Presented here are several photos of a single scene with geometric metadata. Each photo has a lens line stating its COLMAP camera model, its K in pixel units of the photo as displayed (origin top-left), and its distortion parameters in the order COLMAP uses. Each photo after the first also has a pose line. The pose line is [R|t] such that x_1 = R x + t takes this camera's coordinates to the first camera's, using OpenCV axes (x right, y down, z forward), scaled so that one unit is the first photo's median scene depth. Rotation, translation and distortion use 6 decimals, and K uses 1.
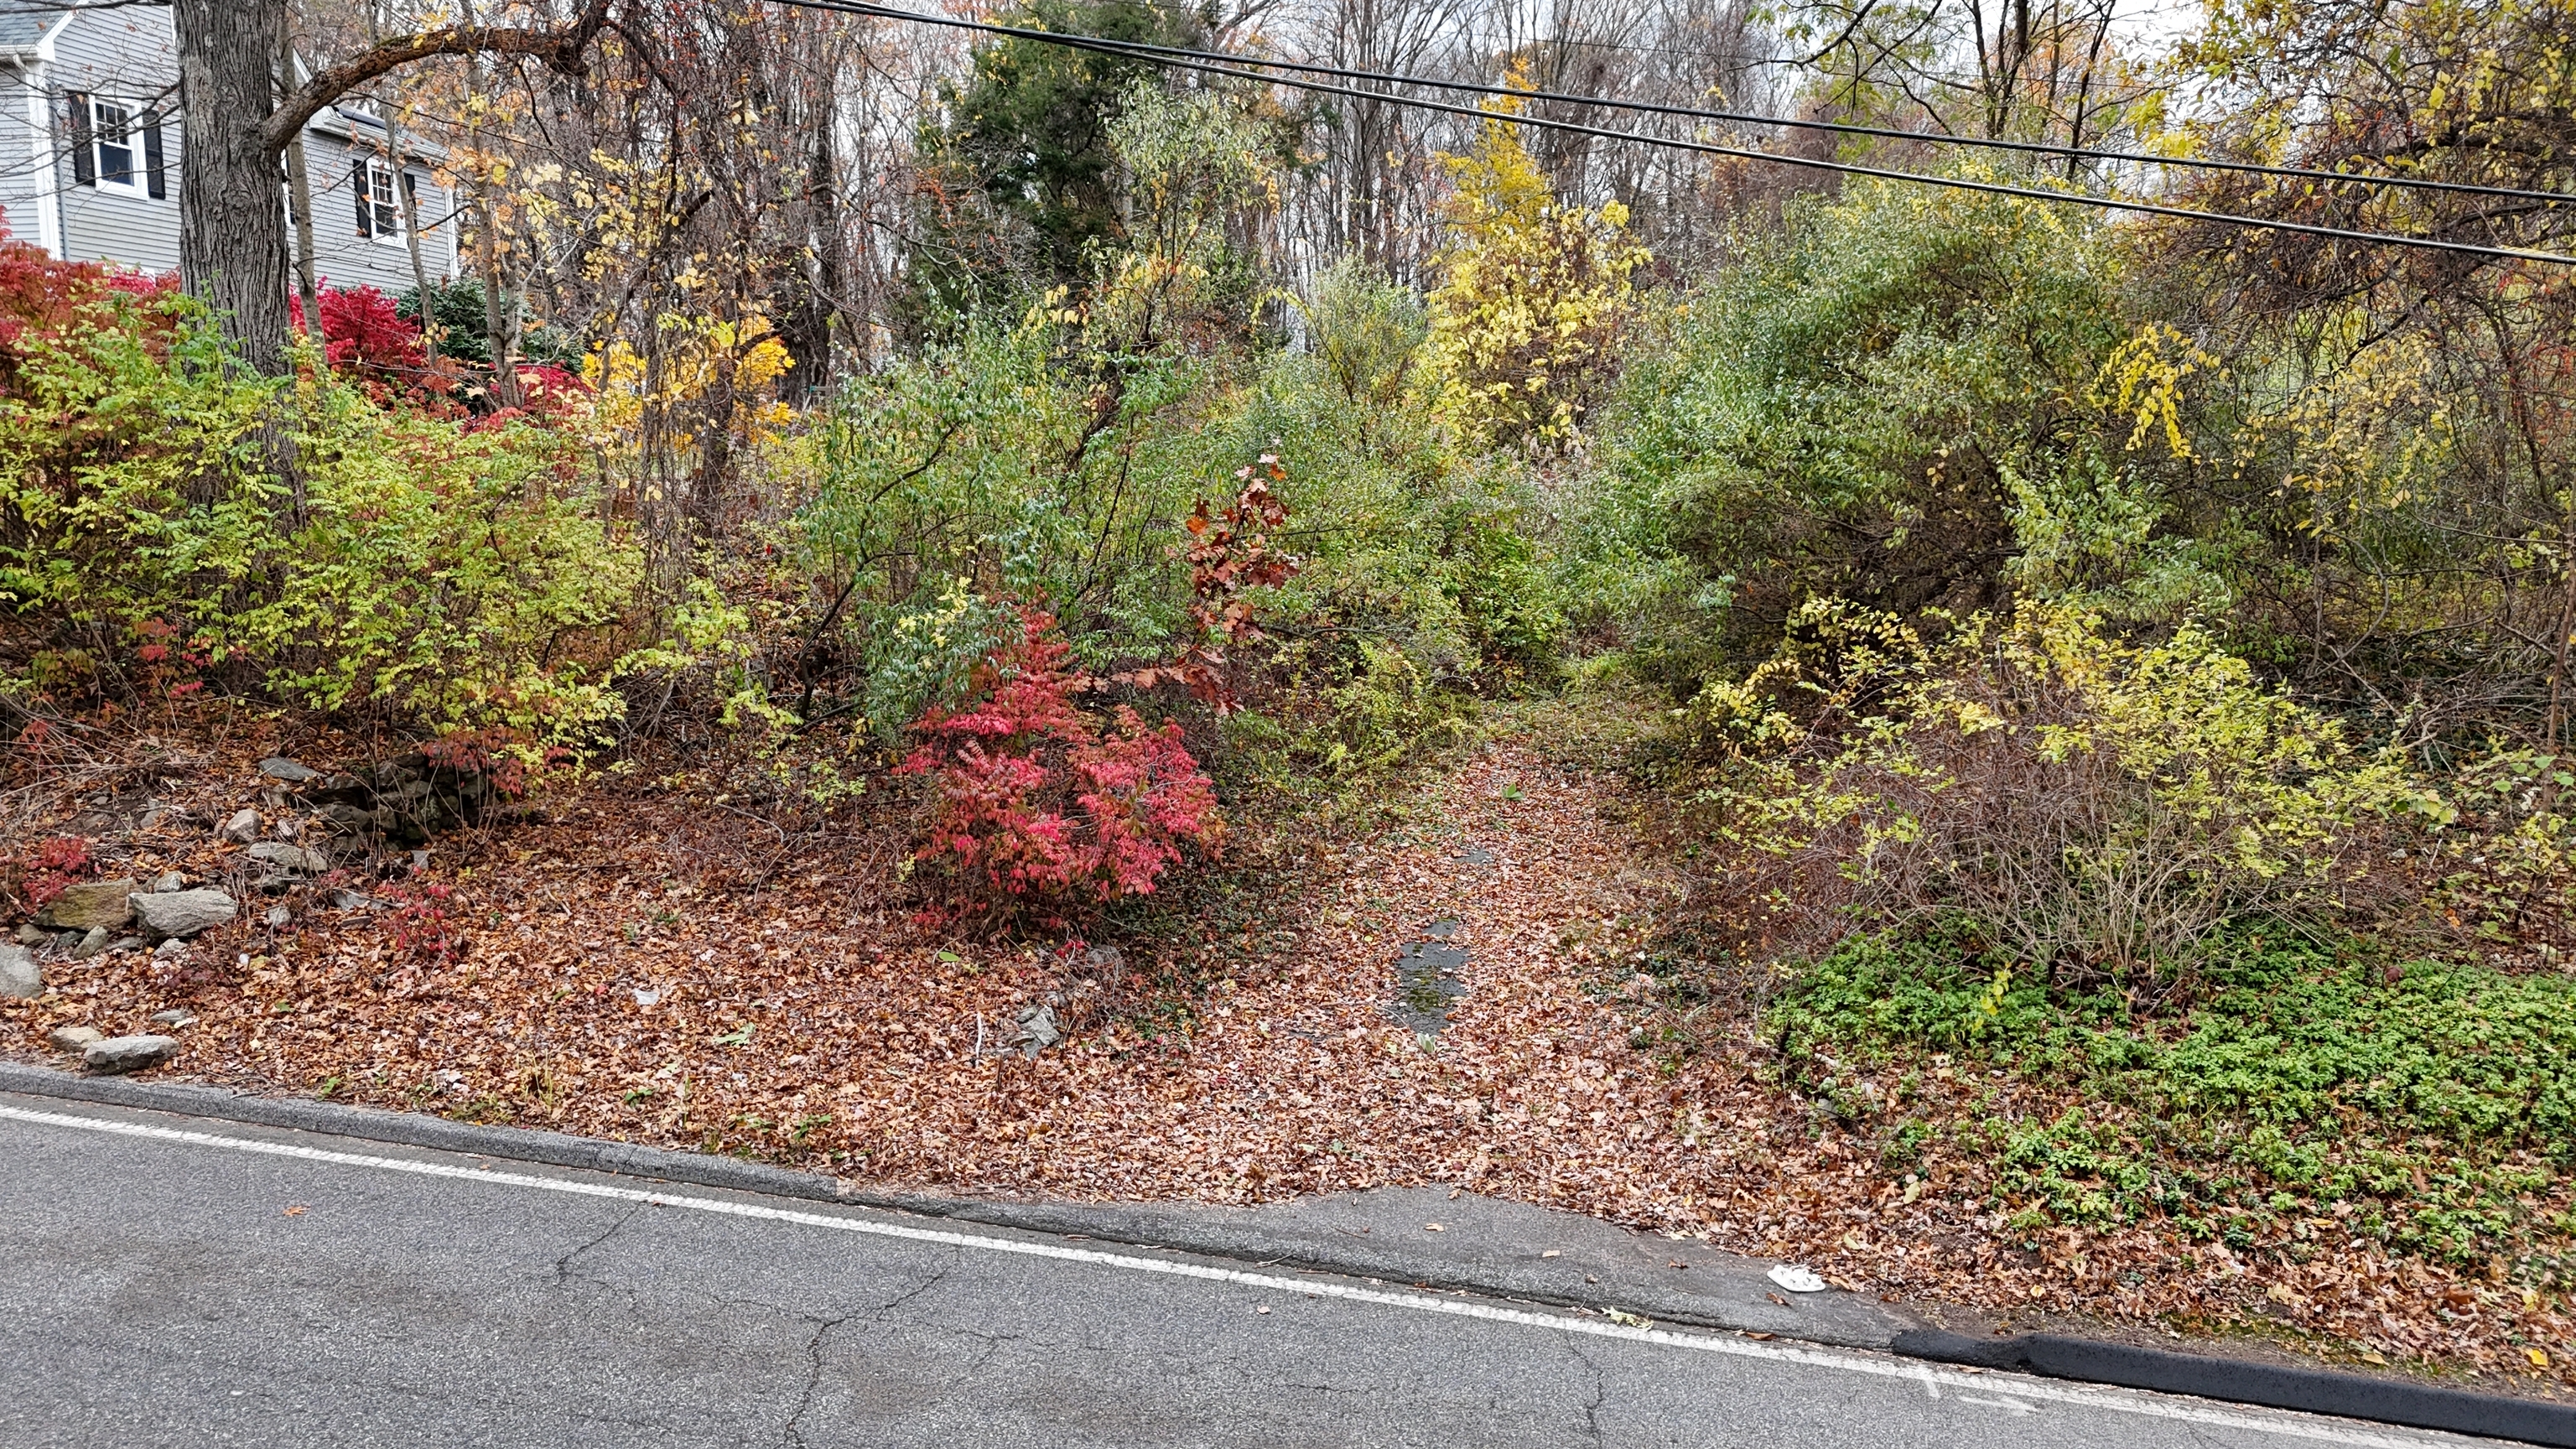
lens RADIAL K [[1899.5, 0, 1287.0], [0, 1899.5, 724.6], [0, 0, 1]] dist [0.072086, -0.062521]
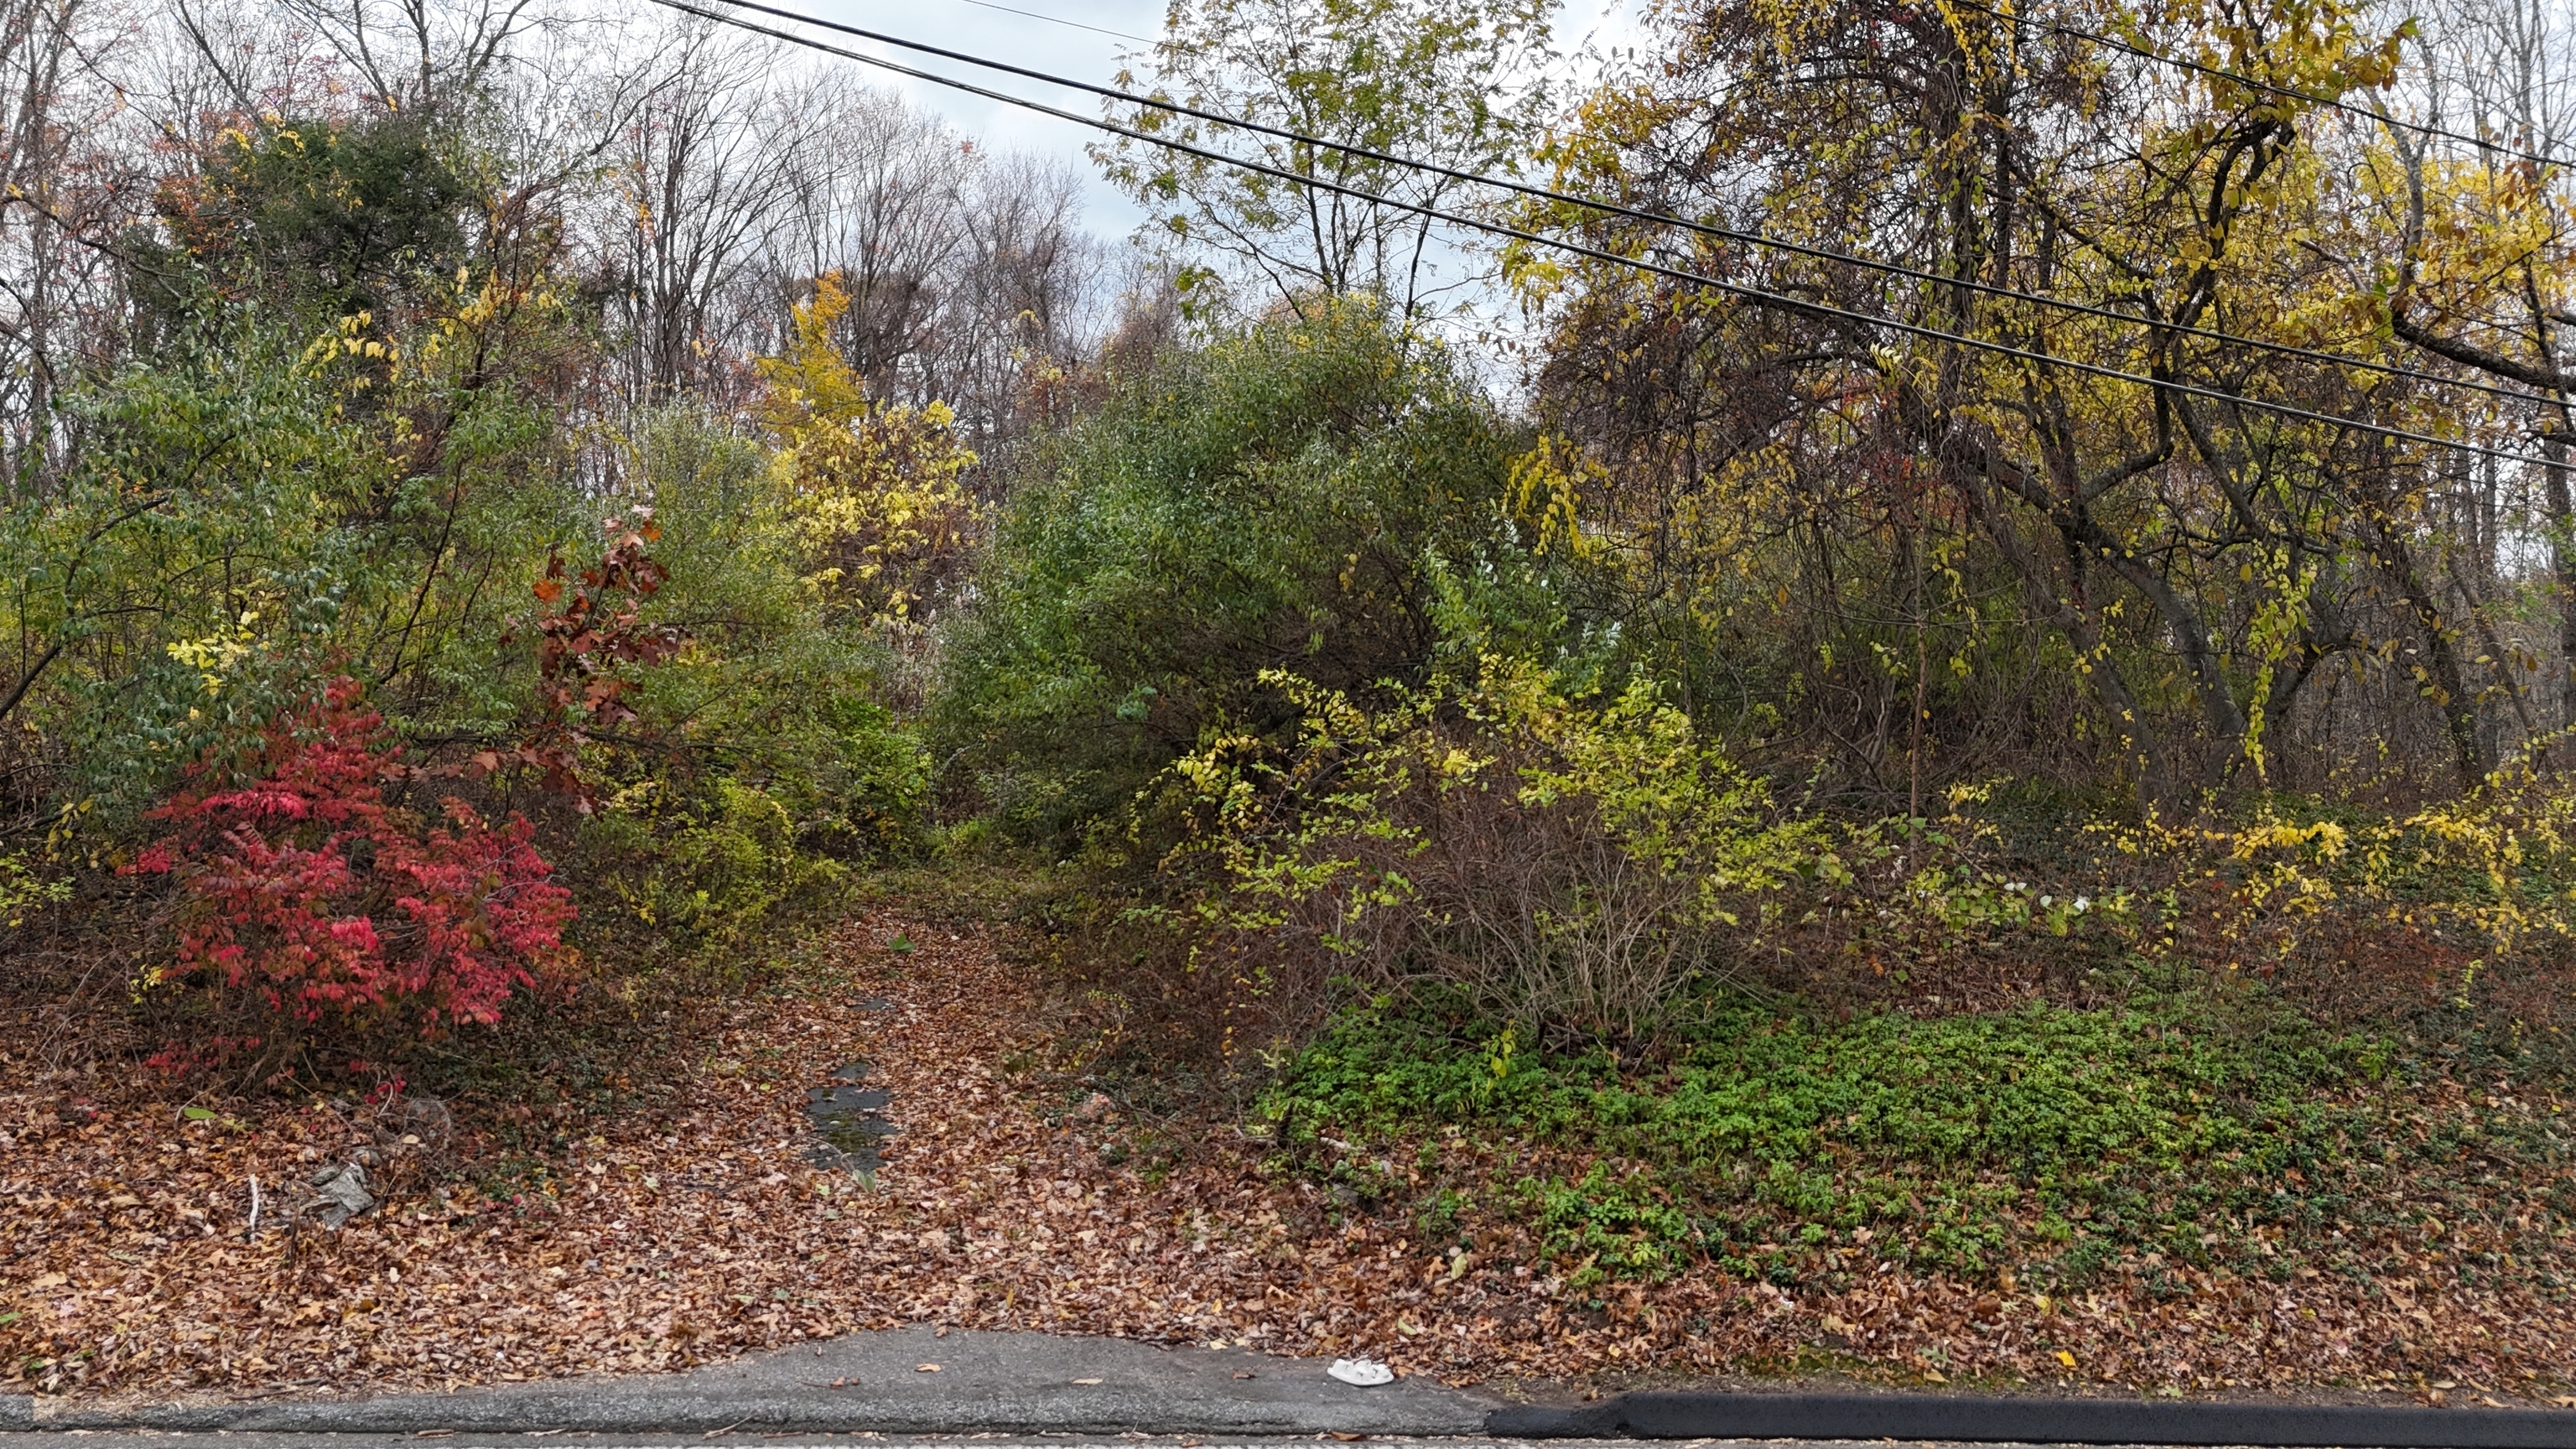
lens RADIAL K [[1899.5, 0, 1293.0], [0, 1899.5, 726.1], [0, 0, 1]] dist [0.072086, -0.062521]
pose [[0.933230, 0.005019, 0.359244, -0.059603], [0.040599, 0.992025, -0.119327, 0.089306], [-0.356978, 0.125944, 0.925584, 0.160545]]
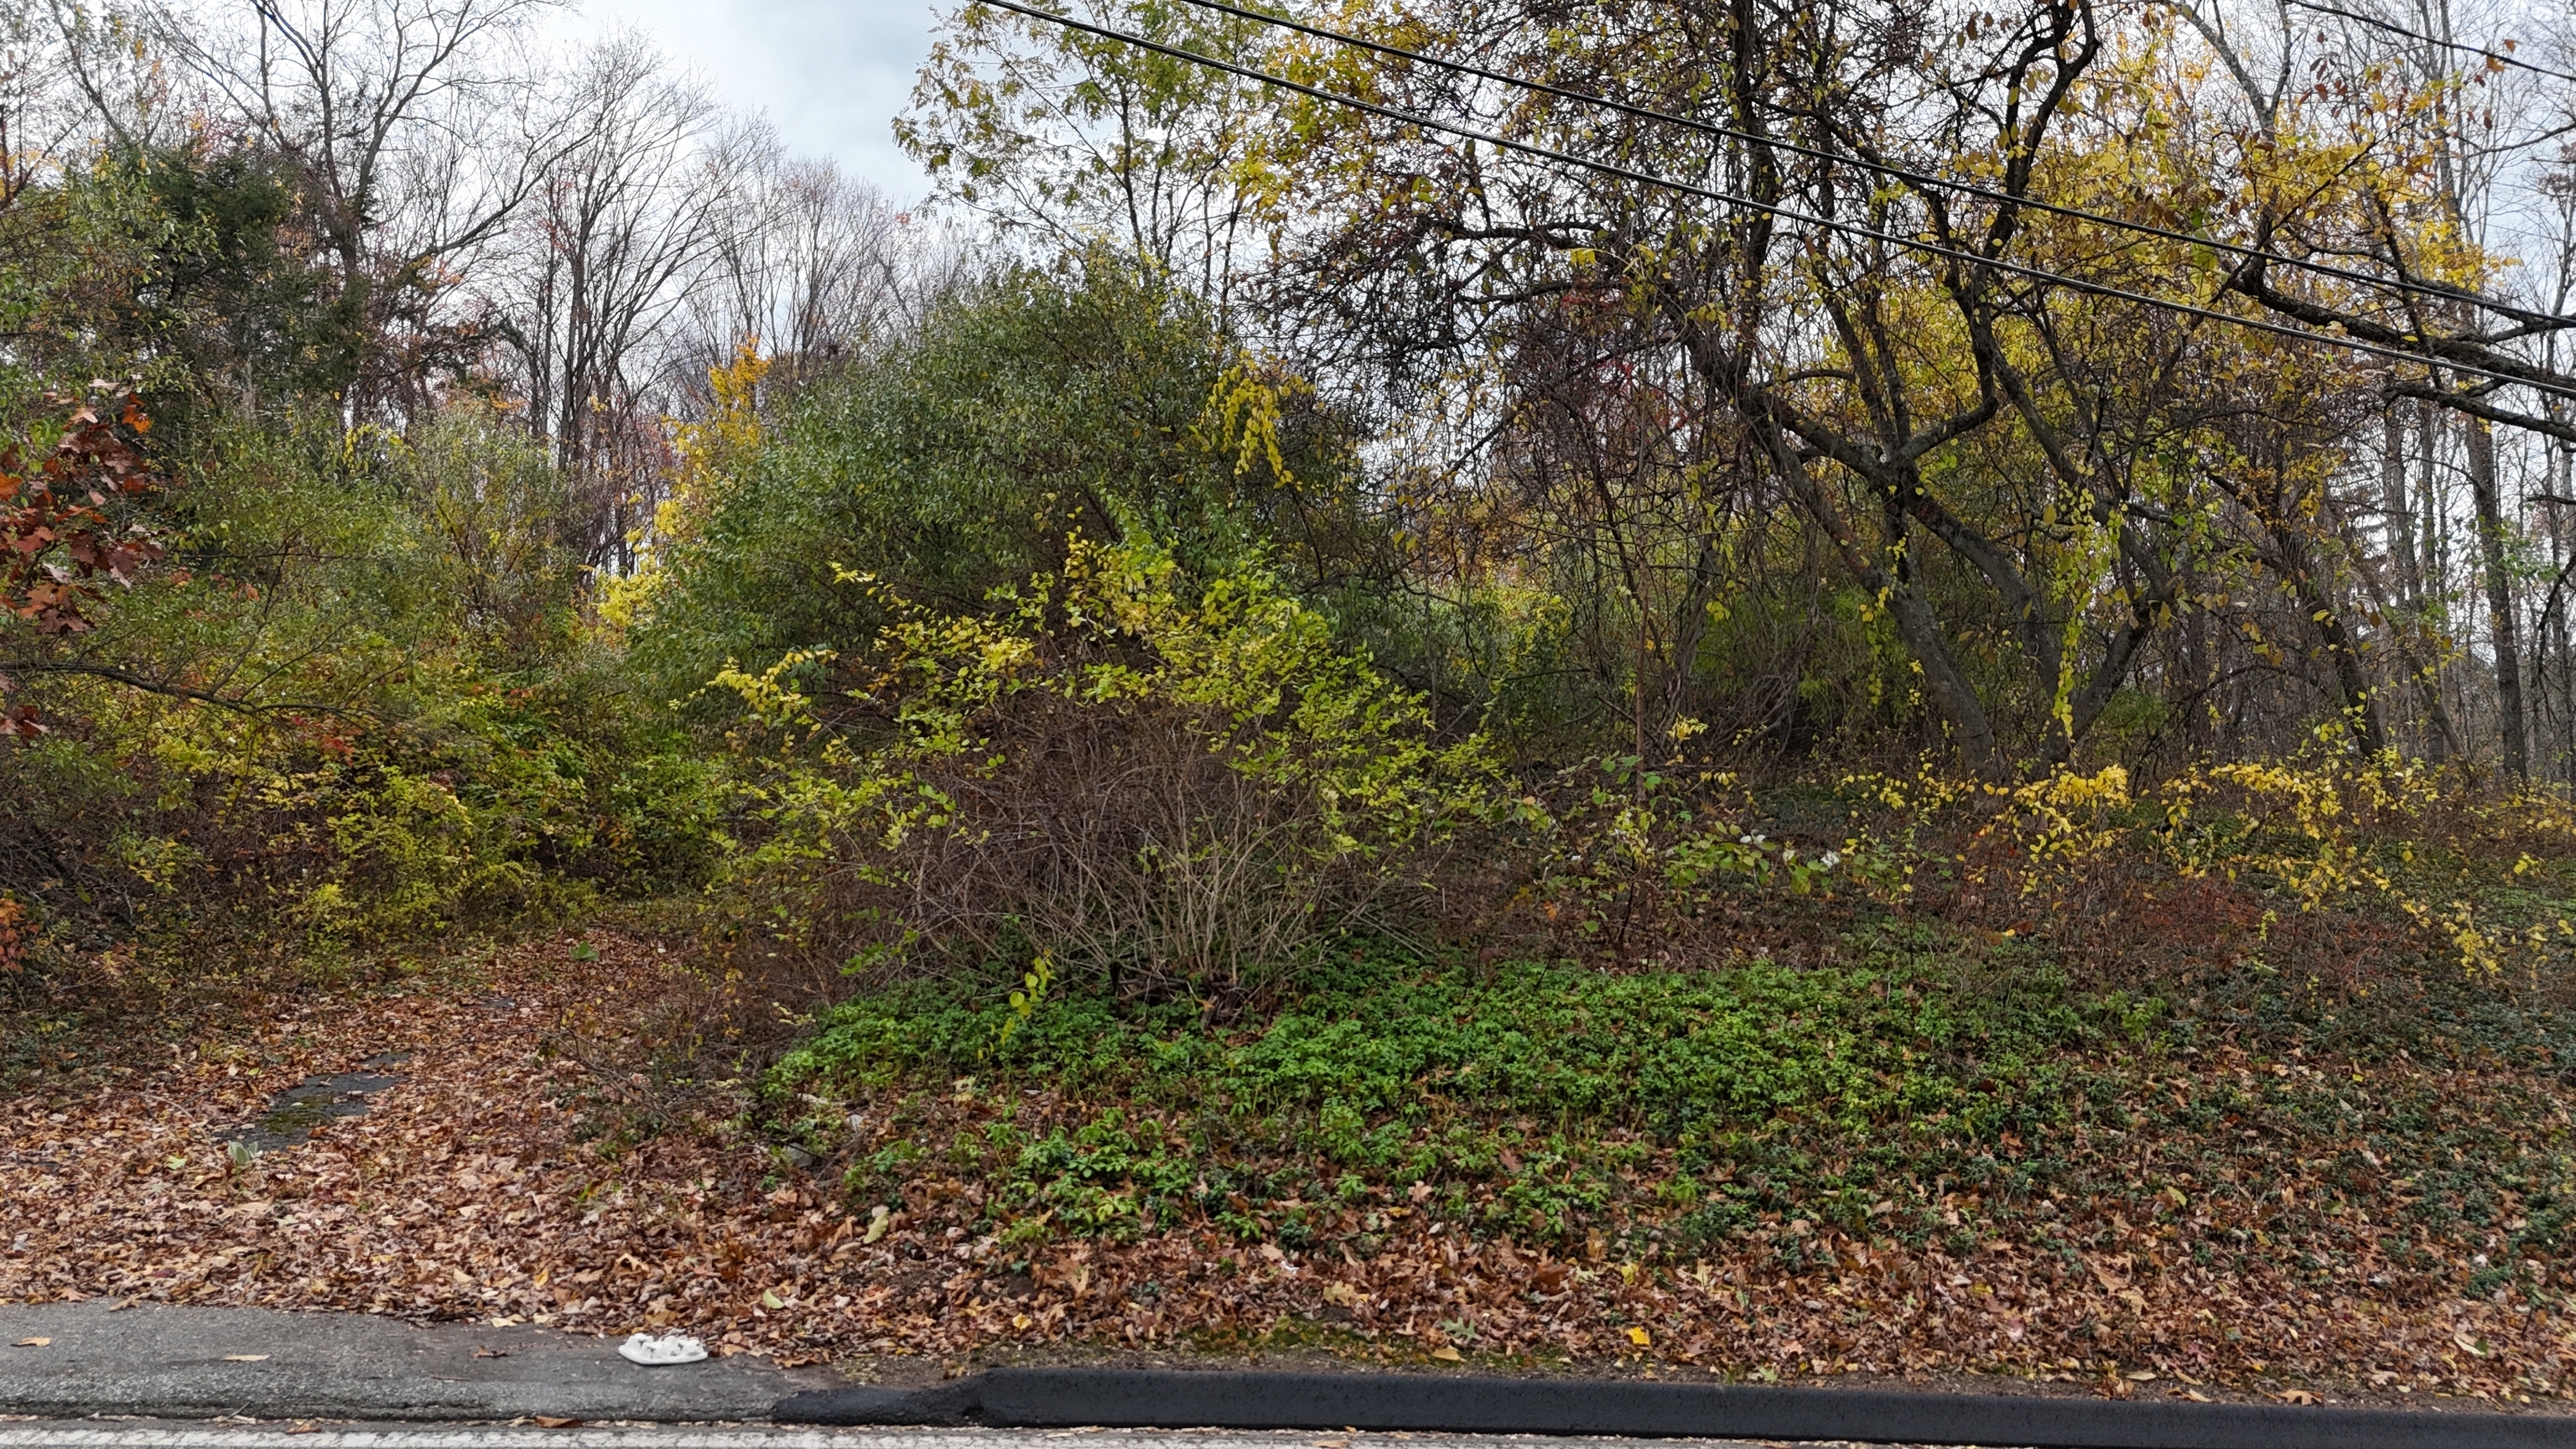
lens RADIAL K [[1899.5, 0, 1289.0], [0, 1899.5, 723.0], [0, 0, 1]] dist [0.072086, -0.062521]
pose [[0.933701, 0.019729, 0.357510, 0.193862], [0.045258, 0.983969, -0.172500, 0.173022], [-0.355182, 0.177243, 0.917840, 0.249591]]
